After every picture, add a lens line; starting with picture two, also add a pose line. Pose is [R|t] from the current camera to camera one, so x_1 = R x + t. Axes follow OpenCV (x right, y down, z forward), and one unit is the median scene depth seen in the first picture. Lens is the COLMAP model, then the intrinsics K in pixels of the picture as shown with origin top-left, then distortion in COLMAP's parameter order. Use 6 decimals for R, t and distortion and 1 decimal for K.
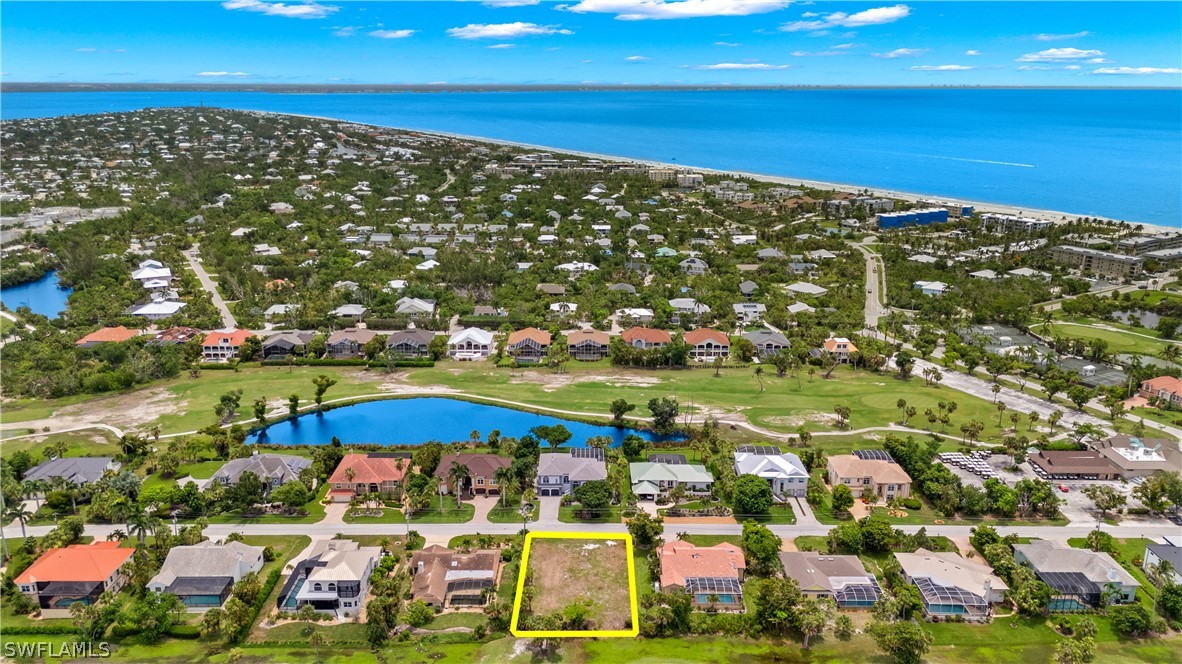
lens RADIAL K [[867.6, 0, 591.0], [0, 867.6, 332.0], [0, 0, 1]] dist [0.077712, -0.086961]
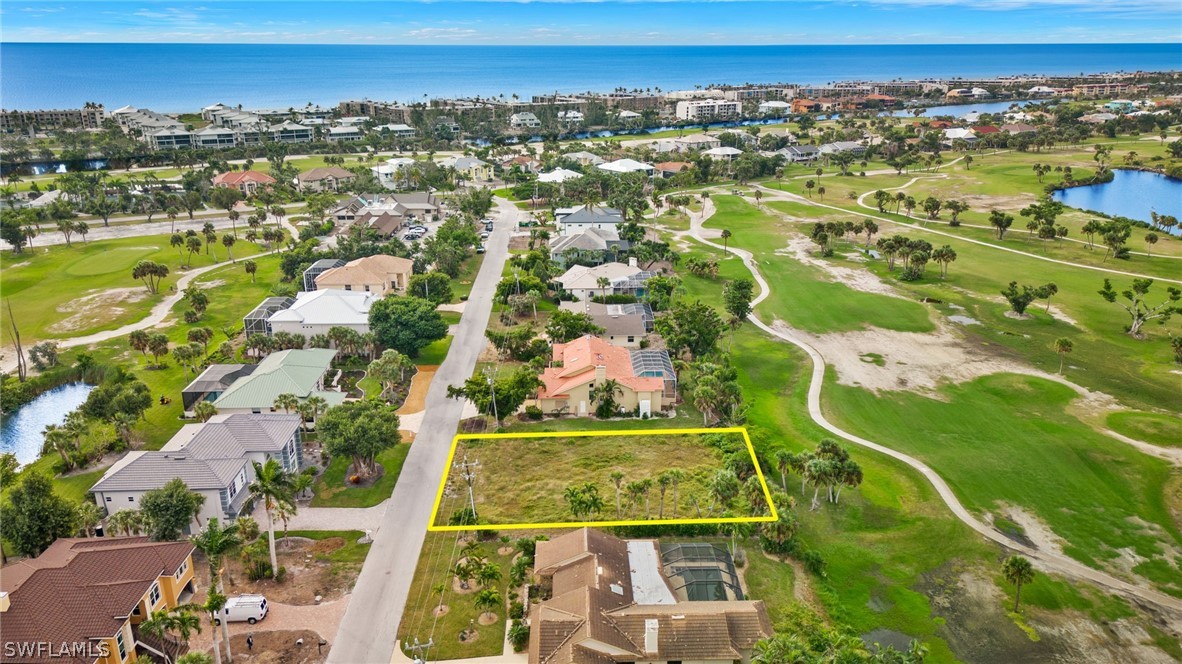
lens RADIAL K [[838.0, 0, 591.0], [0, 838.0, 332.0], [0, 0, 1]] dist [0.047608, -0.038371]
pose [[-0.029588, -0.327792, 0.944286, -0.331142], [0.271730, 0.906485, 0.323184, 0.016868], [-0.961919, 0.266153, 0.062250, 0.646280]]
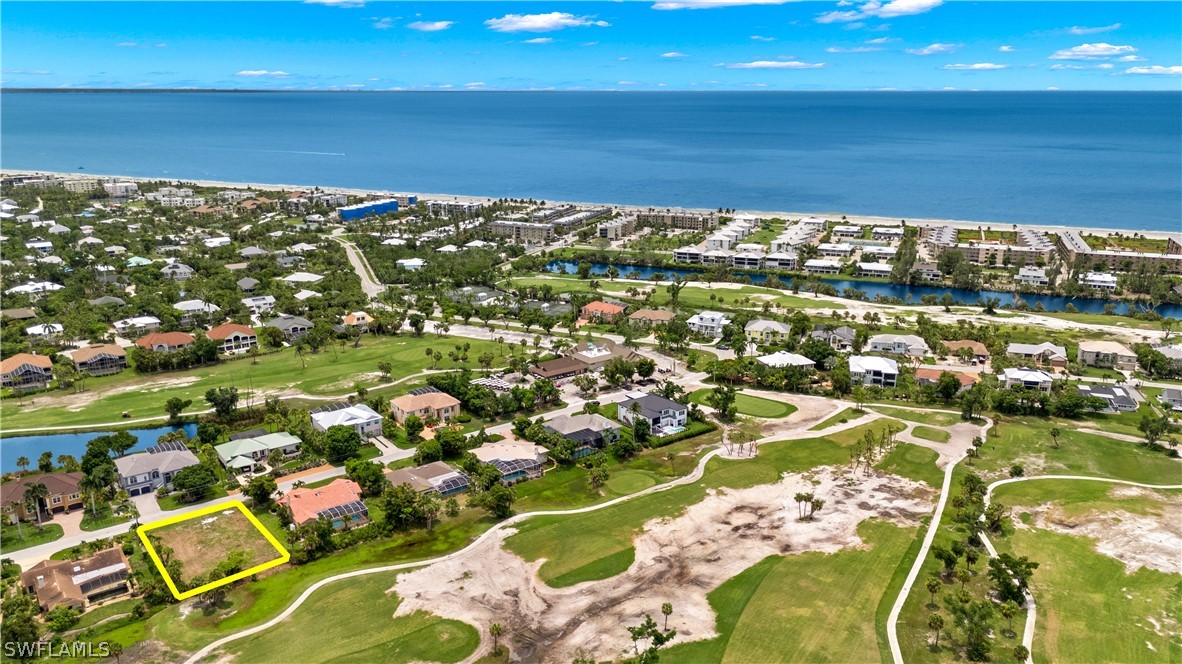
lens RADIAL K [[867.6, 0, 591.0], [0, 867.6, 332.0], [0, 0, 1]] dist [0.077712, -0.086961]
pose [[0.803805, -0.161852, 0.572451, -0.147067], [0.163776, 0.985299, 0.048613, 0.032392], [-0.571904, 0.054678, 0.818496, -0.111328]]
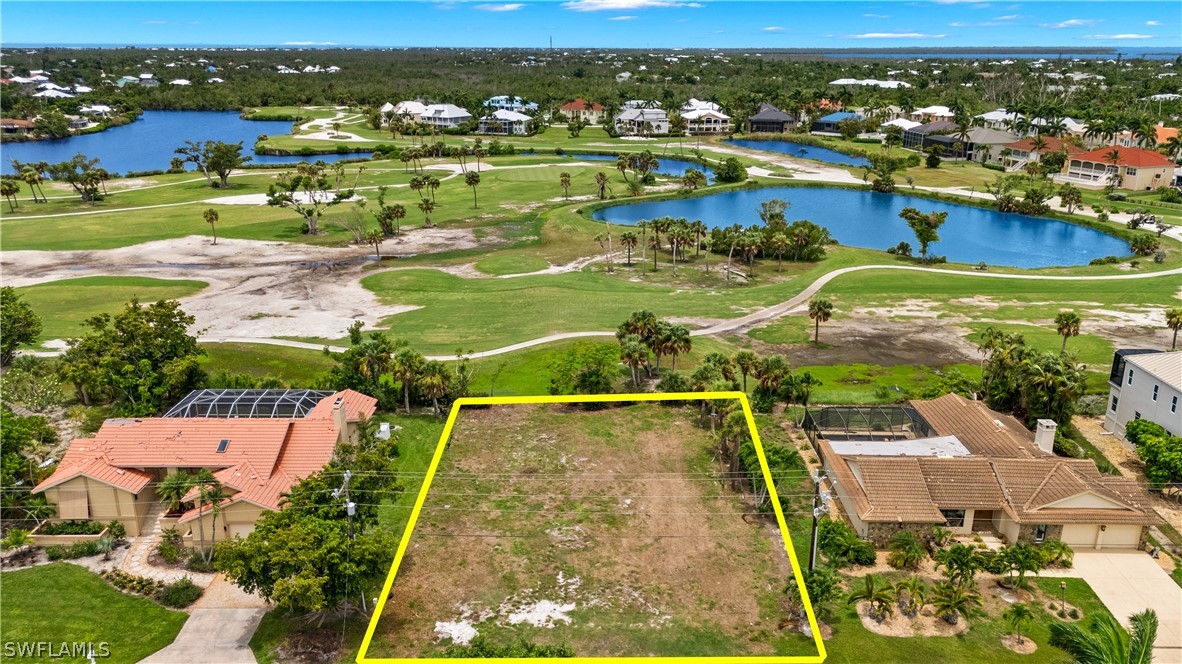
lens RADIAL K [[886.1, 0, 591.0], [0, 886.1, 332.0], [0, 0, 1]] dist [0.065940, -0.070764]
pose [[-0.999971, -0.007489, 0.001148, -0.009346], [-0.005611, 0.833792, 0.552050, 0.027142], [-0.005091, 0.552028, -0.833810, 0.850540]]
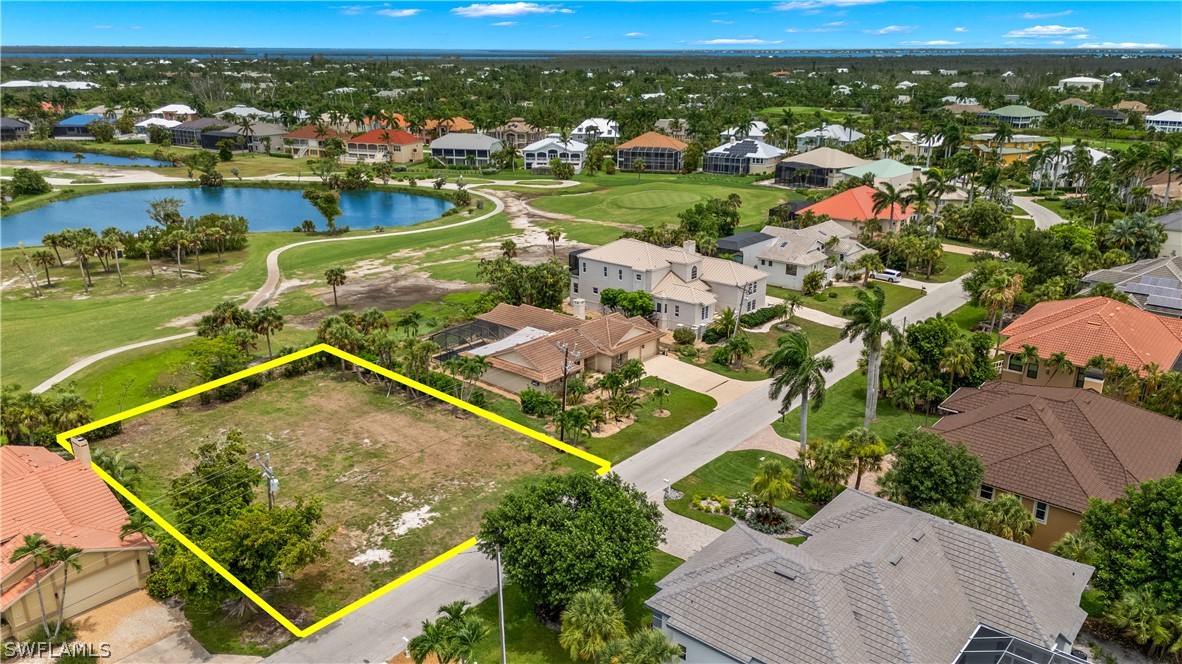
lens RADIAL K [[867.6, 0, 591.0], [0, 867.6, 332.0], [0, 0, 1]] dist [0.077712, -0.086961]
pose [[-0.644133, 0.231389, -0.729076, 0.122020], [-0.211506, 0.862107, 0.460474, 0.027430], [0.735090, 0.450811, -0.506372, 0.850673]]
